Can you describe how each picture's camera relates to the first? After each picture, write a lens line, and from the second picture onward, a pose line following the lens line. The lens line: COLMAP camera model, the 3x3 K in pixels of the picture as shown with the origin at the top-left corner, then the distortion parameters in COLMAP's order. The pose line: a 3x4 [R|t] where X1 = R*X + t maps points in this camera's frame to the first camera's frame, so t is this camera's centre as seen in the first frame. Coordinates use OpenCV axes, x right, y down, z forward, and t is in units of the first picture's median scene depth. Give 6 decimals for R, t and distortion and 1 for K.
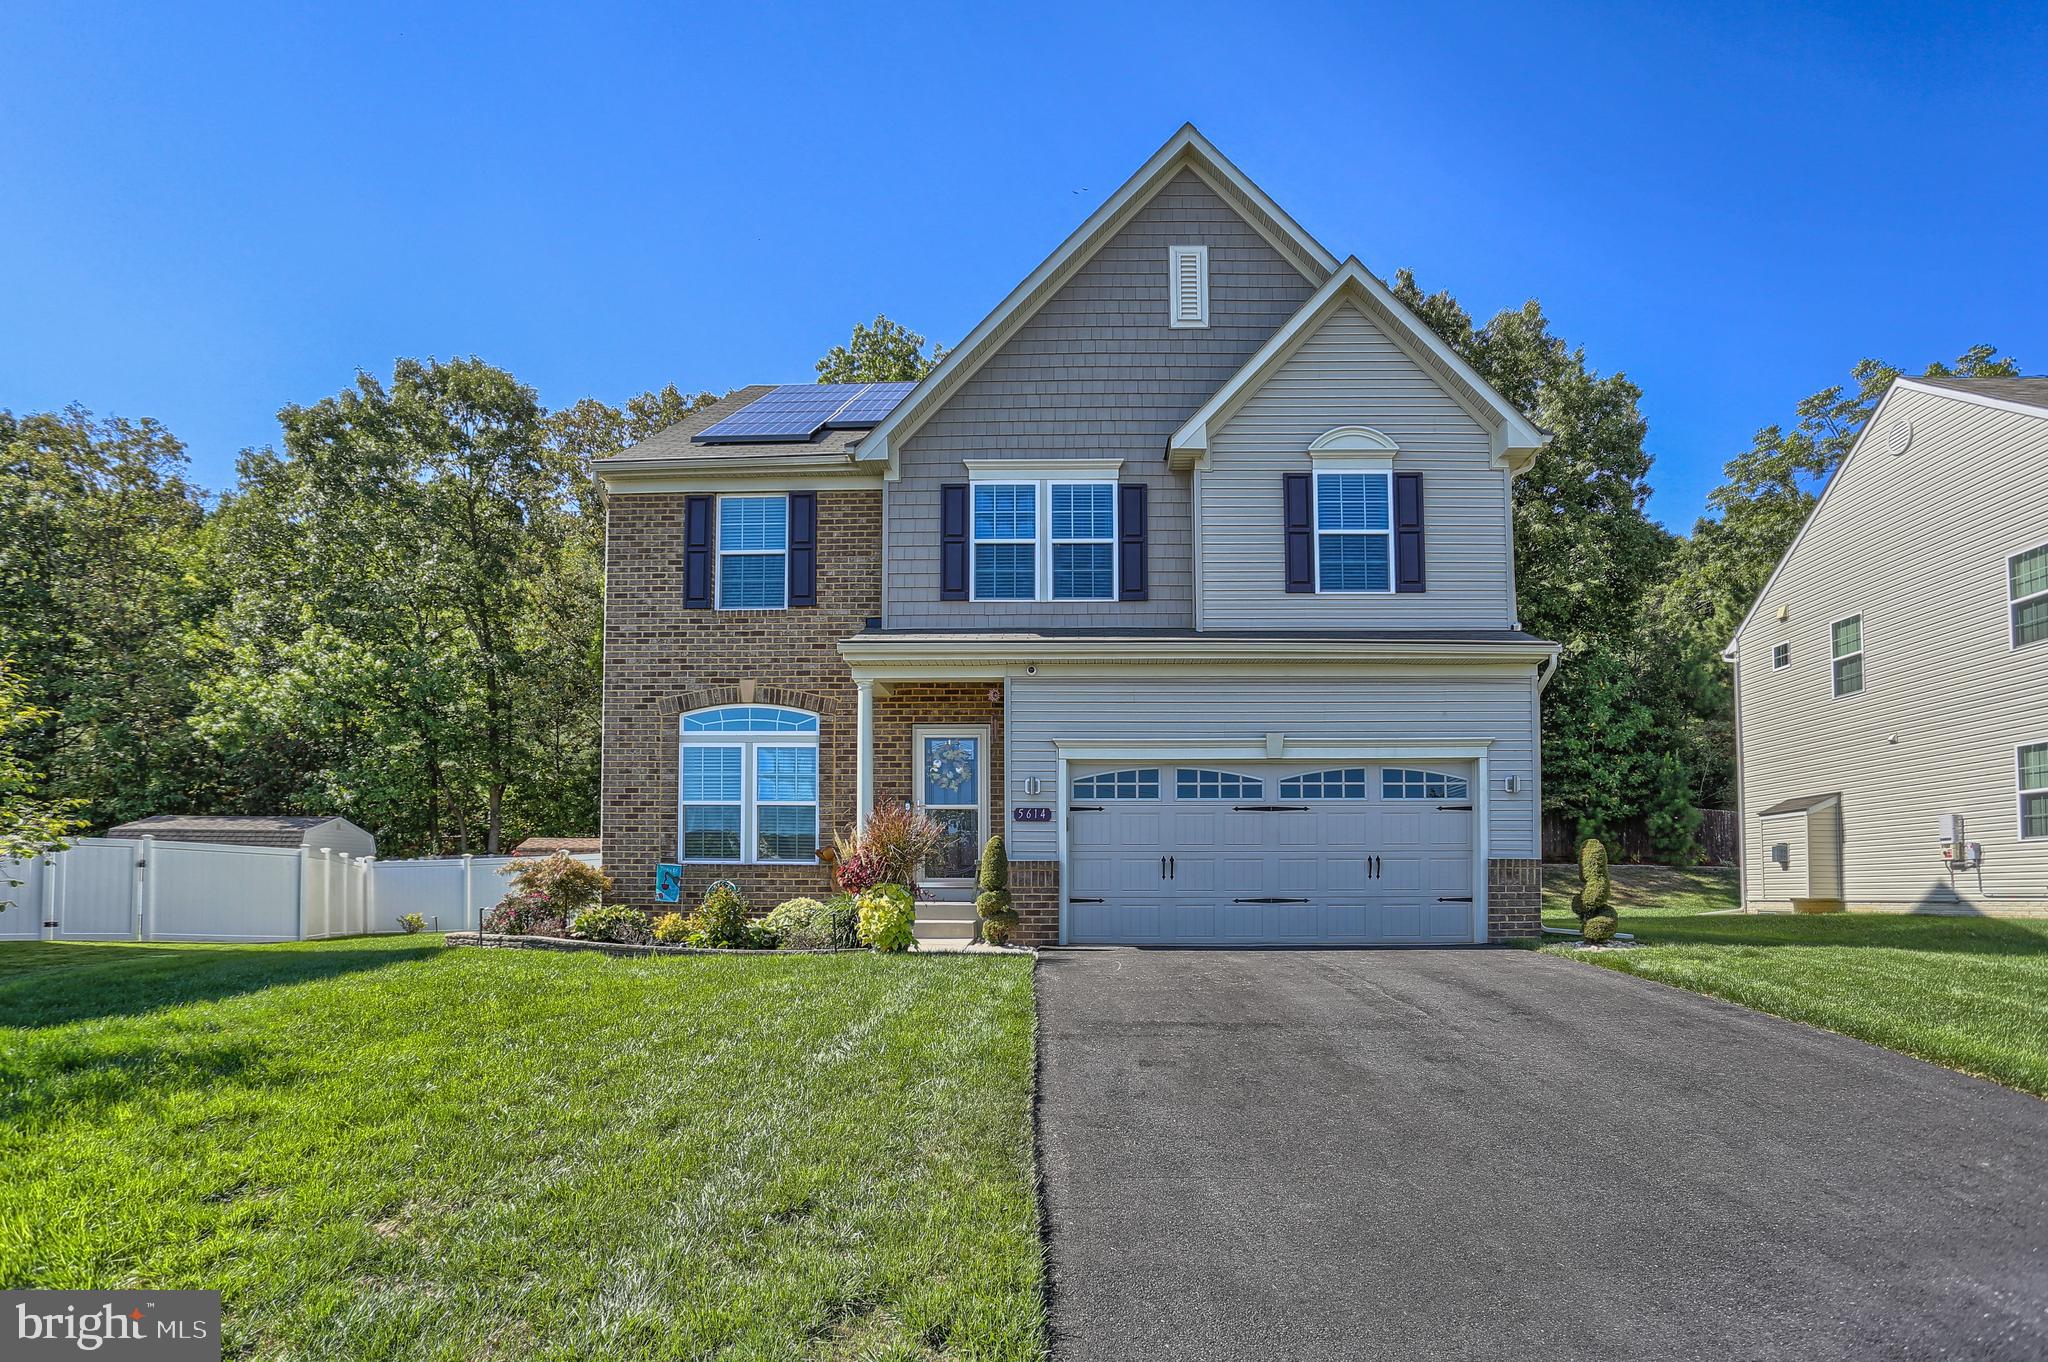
lens RADIAL K [[1092.0, 0, 927.3], [0, 1092.0, 857.8], [0, 0, 1]] dist [-0.040262, 0.012093]
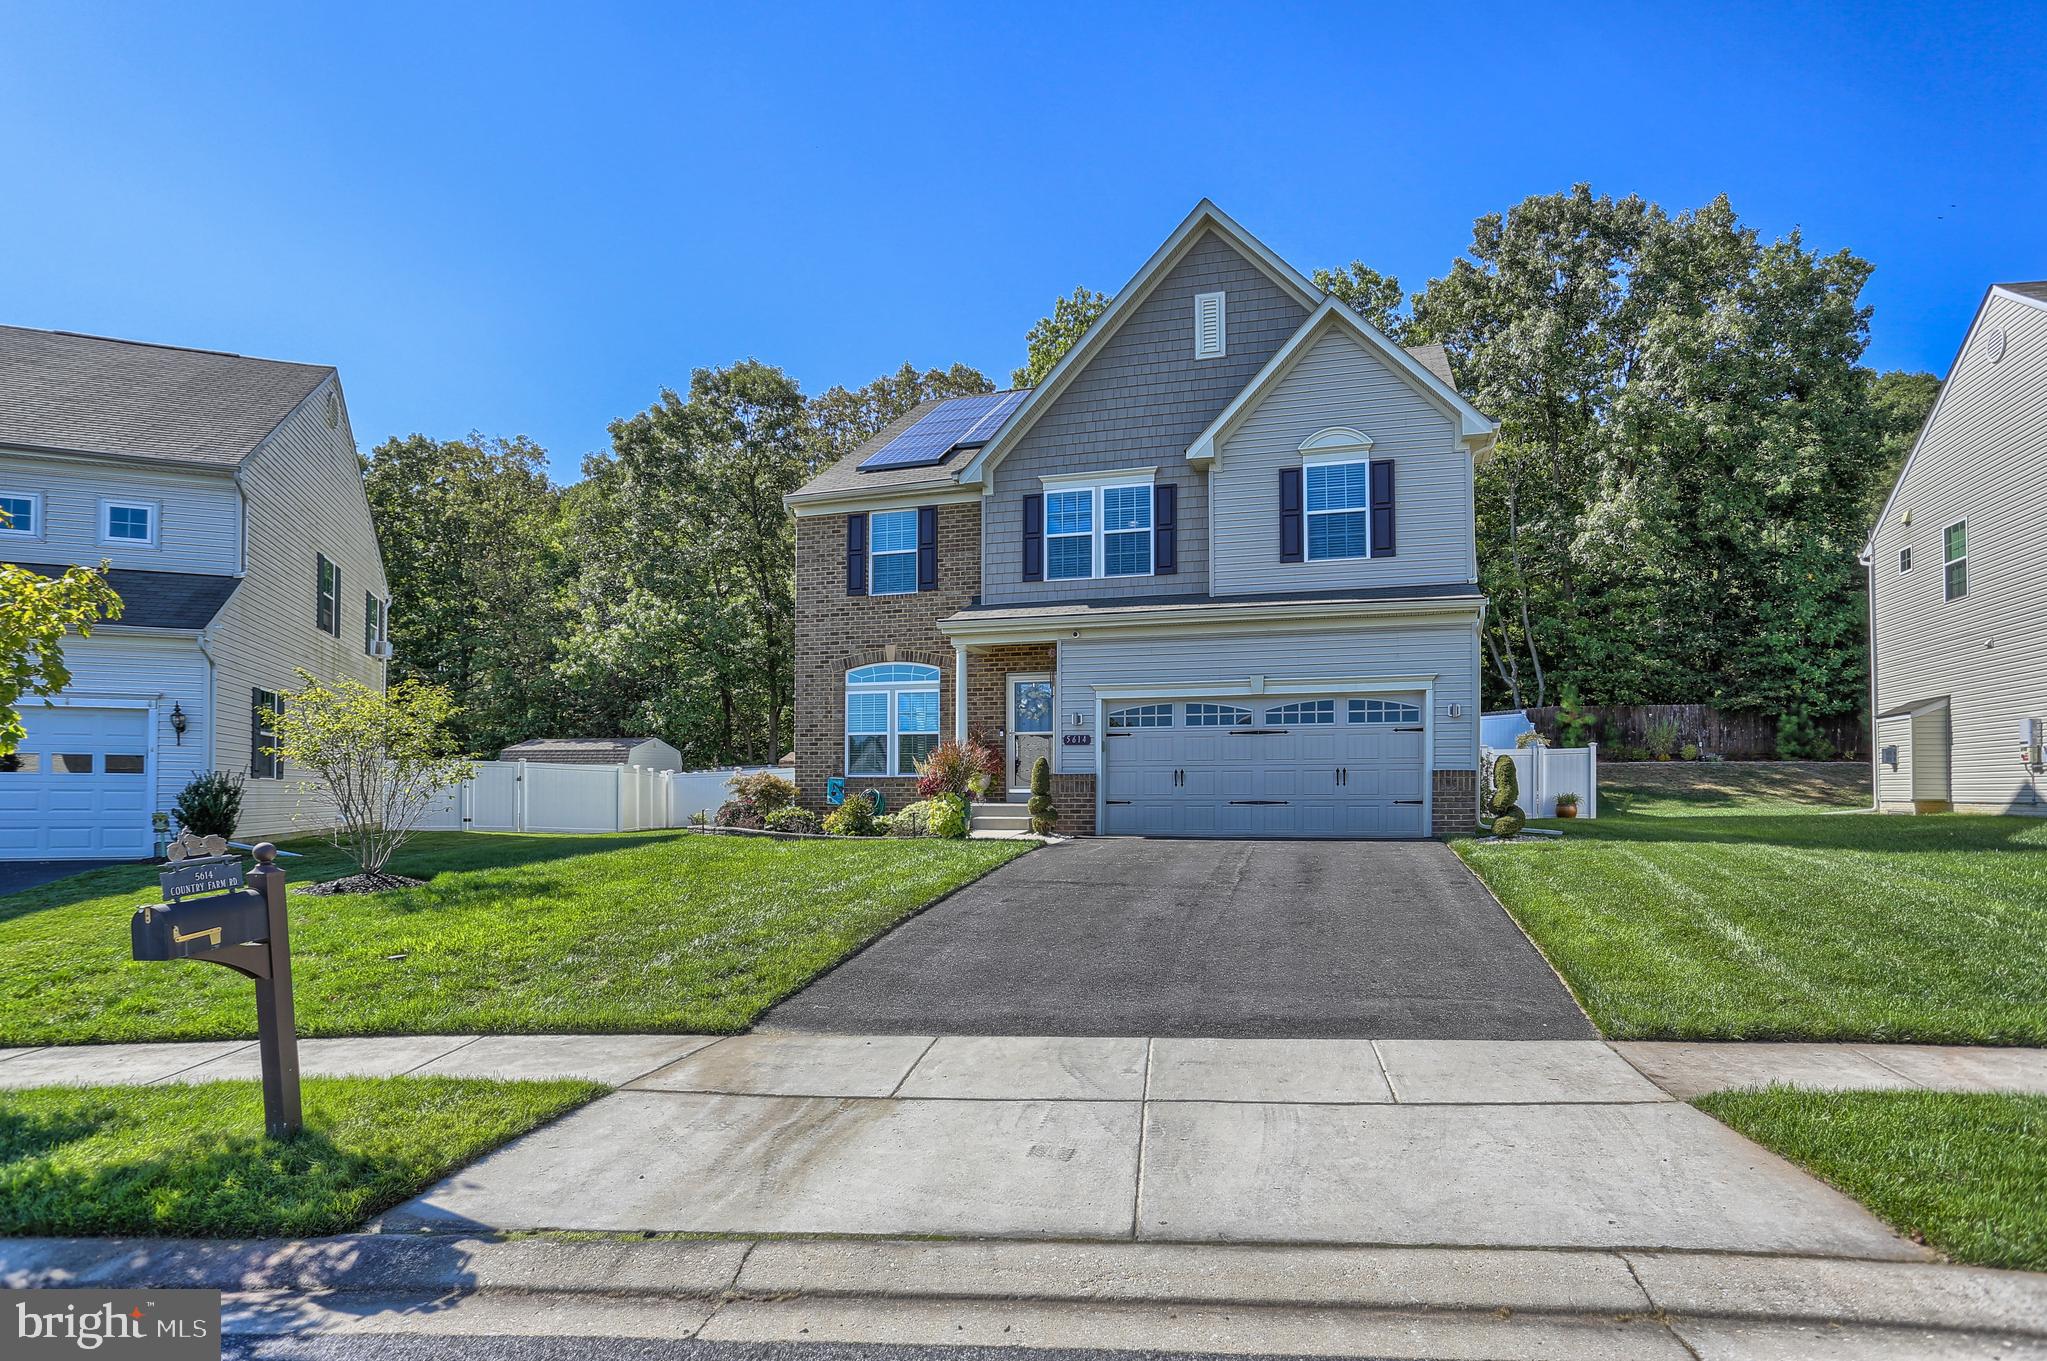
lens RADIAL K [[988.2, 0, 883.9], [0, 988.2, 771.5], [0, 0, 1]] dist [-0.042093, 0.009201]
pose [[0.960184, -0.009850, -0.279193, 0.183729], [0.012977, 0.999872, 0.009357, -0.013387], [0.279066, -0.012607, 0.960189, -0.225511]]
